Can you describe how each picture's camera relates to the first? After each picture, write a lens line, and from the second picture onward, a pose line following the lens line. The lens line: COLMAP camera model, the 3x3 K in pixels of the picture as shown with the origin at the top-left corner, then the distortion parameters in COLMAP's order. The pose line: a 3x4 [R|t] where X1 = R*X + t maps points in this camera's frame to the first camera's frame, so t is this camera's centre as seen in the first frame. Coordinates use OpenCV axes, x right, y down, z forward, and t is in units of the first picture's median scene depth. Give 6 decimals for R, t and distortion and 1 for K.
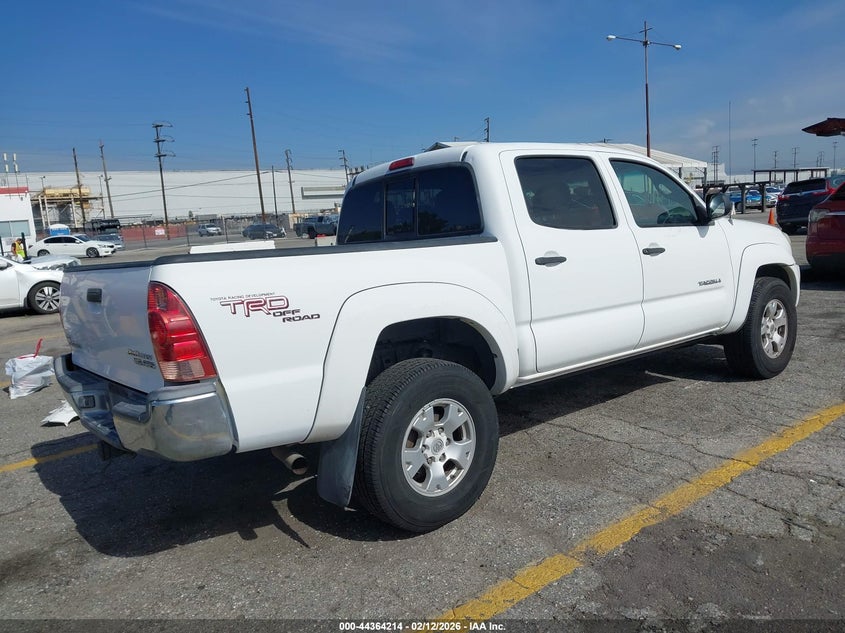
lens RADIAL K [[673.9, 0, 422.5], [0, 673.9, 316.5], [0, 0, 1]] dist [0.020492, -0.002127]
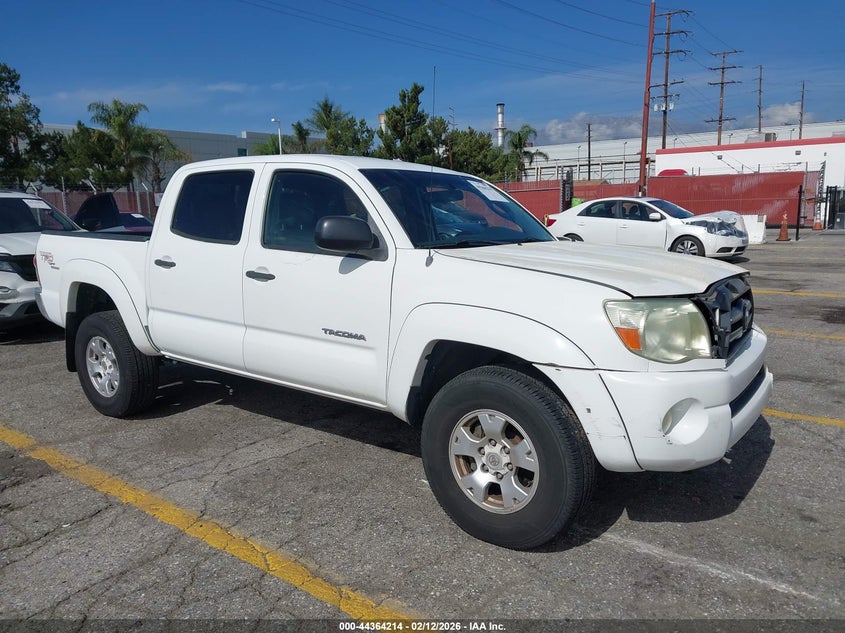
lens RADIAL K [[673.9, 0, 422.5], [0, 673.9, 316.5], [0, 0, 1]] dist [0.020492, -0.002127]
pose [[0.256064, 0.225258, -0.940048, 1.118126], [-0.139302, 0.970919, 0.194710, -0.222061], [0.956570, 0.081093, 0.279996, 0.849362]]
